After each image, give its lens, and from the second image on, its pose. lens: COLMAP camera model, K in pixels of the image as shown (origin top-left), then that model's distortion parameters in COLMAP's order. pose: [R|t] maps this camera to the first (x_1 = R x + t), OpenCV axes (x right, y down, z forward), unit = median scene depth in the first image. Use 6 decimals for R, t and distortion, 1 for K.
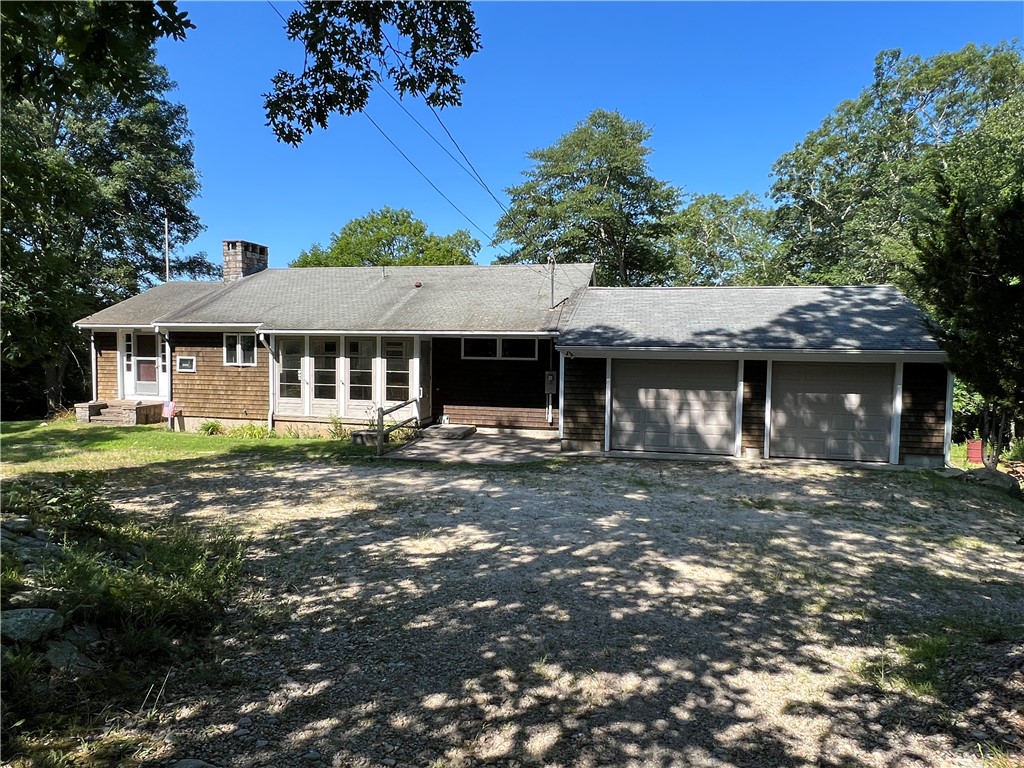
lens RADIAL K [[597.0, 0, 511.2], [0, 597.0, 386.1], [0, 0, 1]] dist [-0.005663, -0.000632]
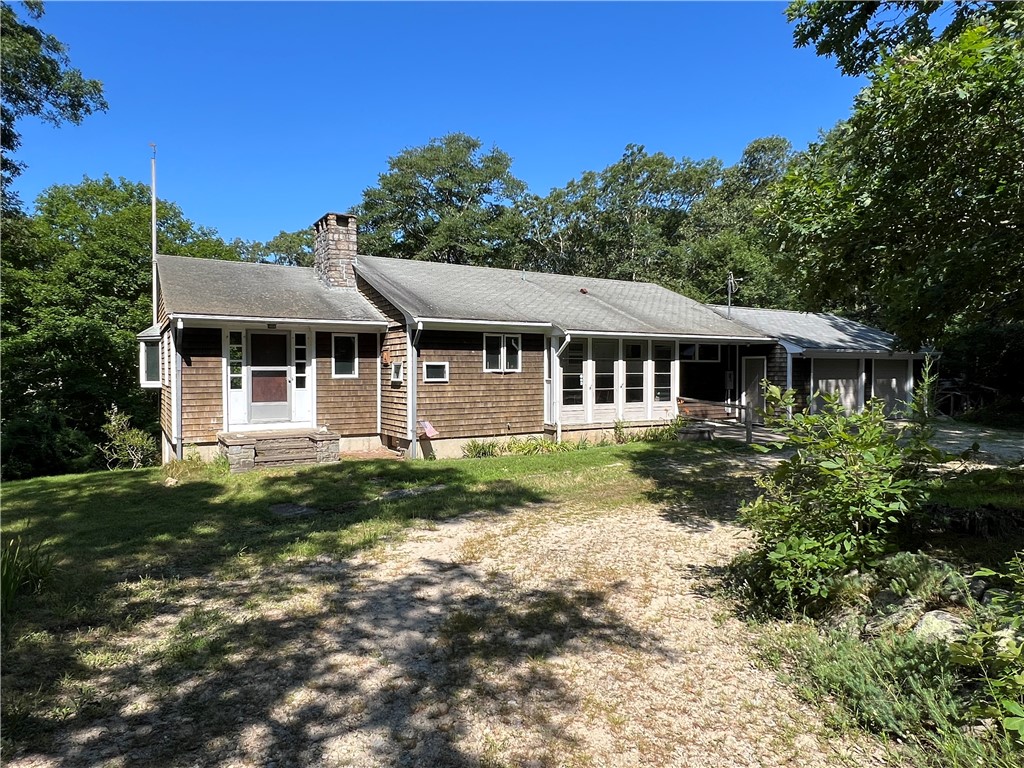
lens RADIAL K [[597.0, 0, 511.1], [0, 597.0, 381.3], [0, 0, 1]] dist [-0.005663, -0.000632]
pose [[0.706002, -0.025505, 0.707750, -1.051884], [0.059153, 0.997983, -0.023043, -0.001025], [-0.705735, 0.058134, 0.706087, 0.395619]]
